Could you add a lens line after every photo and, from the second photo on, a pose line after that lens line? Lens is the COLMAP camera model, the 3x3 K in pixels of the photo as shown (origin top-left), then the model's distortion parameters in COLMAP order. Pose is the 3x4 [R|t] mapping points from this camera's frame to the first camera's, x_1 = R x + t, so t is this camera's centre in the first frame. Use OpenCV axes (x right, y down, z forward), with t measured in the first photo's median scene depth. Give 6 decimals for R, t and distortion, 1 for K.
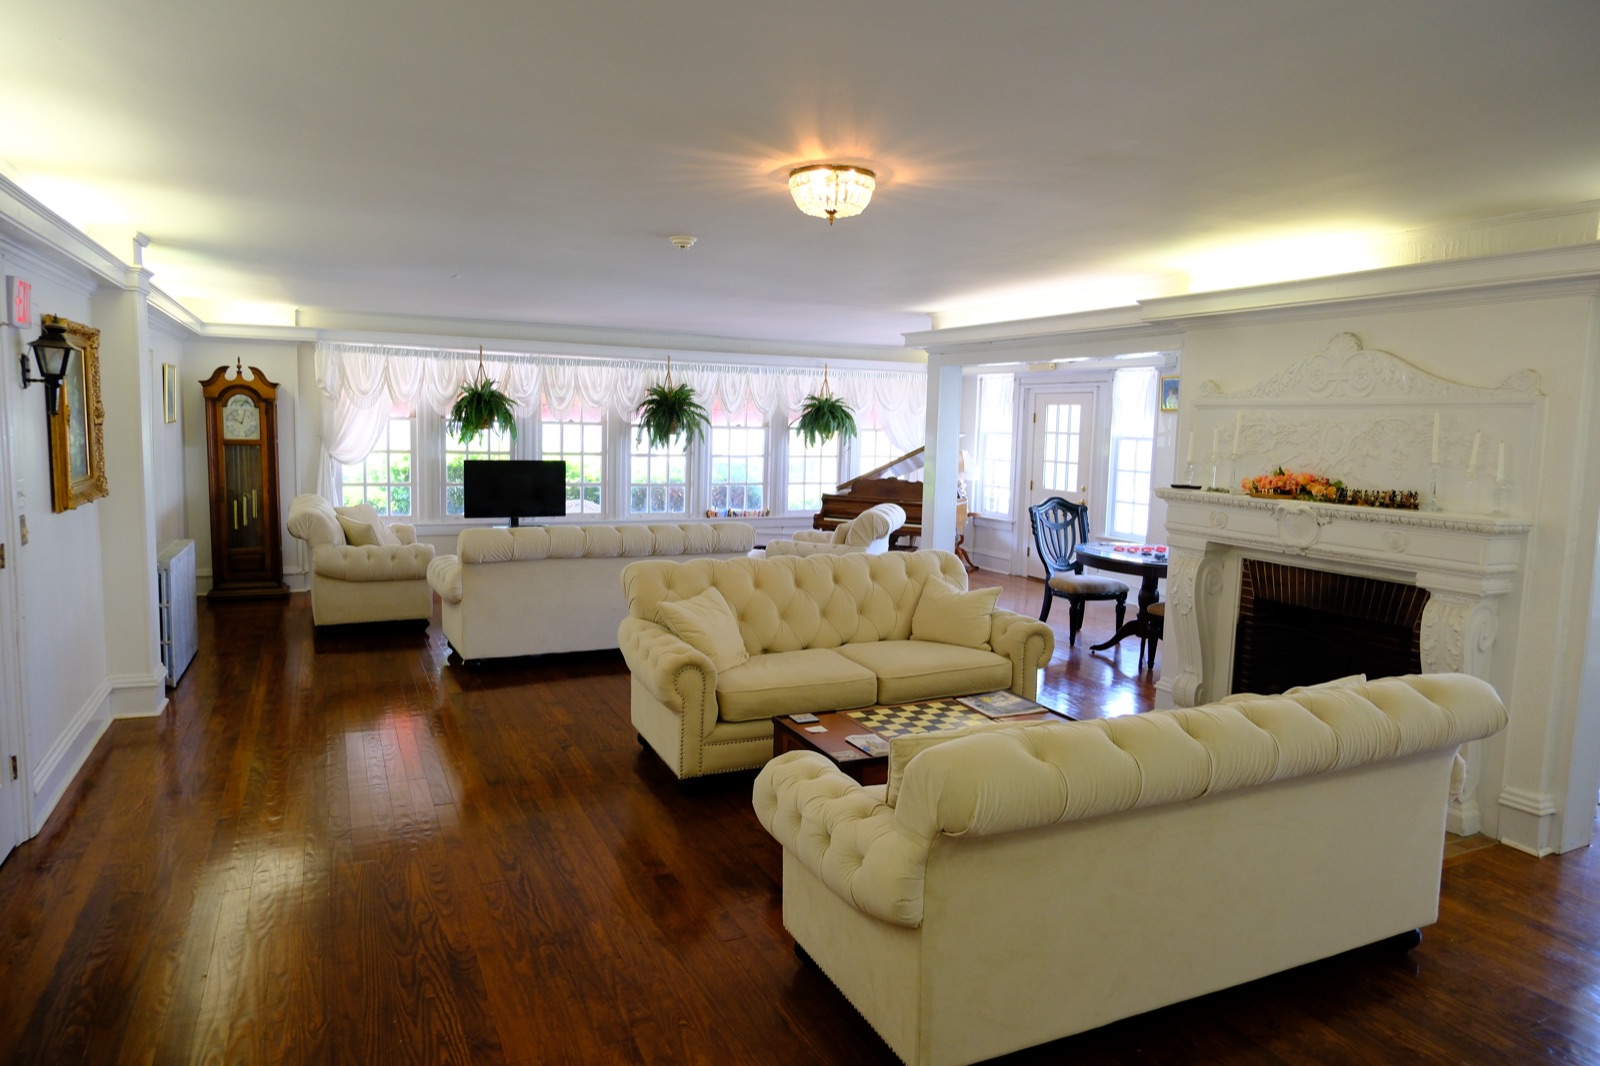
lens RADIAL K [[1016.8, 0, 802.8], [0, 1016.8, 534.9], [0, 0, 1]] dist [0.002123, 0.001021]
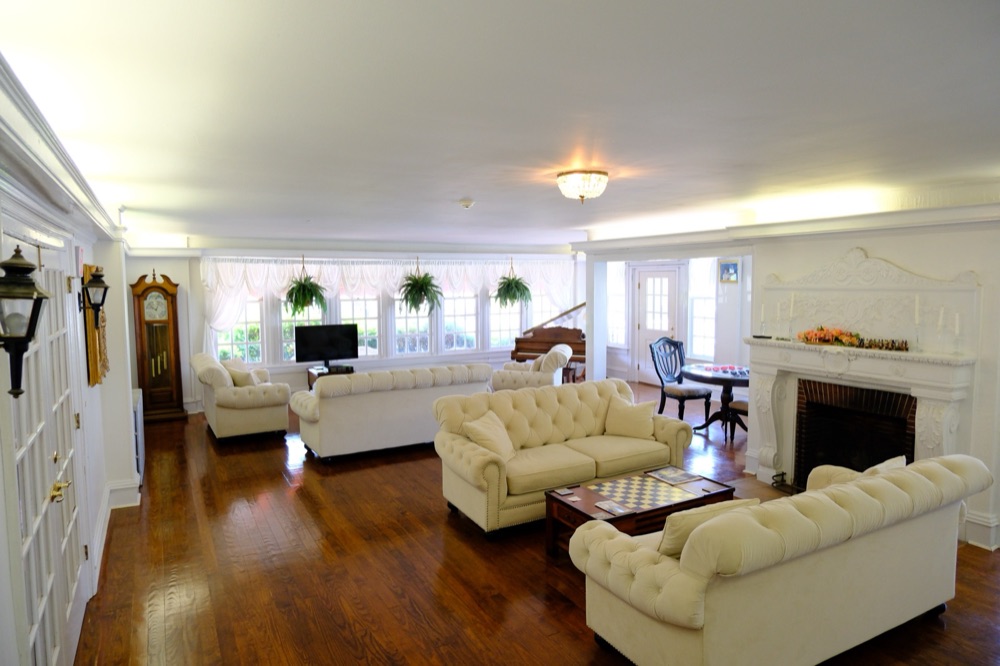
lens RADIAL K [[635.5, 0, 498.2], [0, 635.5, 330.5], [0, 0, 1]] dist [0.002123, 0.001021]
pose [[0.997495, -0.038165, 0.059562, -0.127883], [0.039779, 0.998866, -0.026155, -0.049159], [-0.058496, 0.028458, 0.997882, -0.032456]]
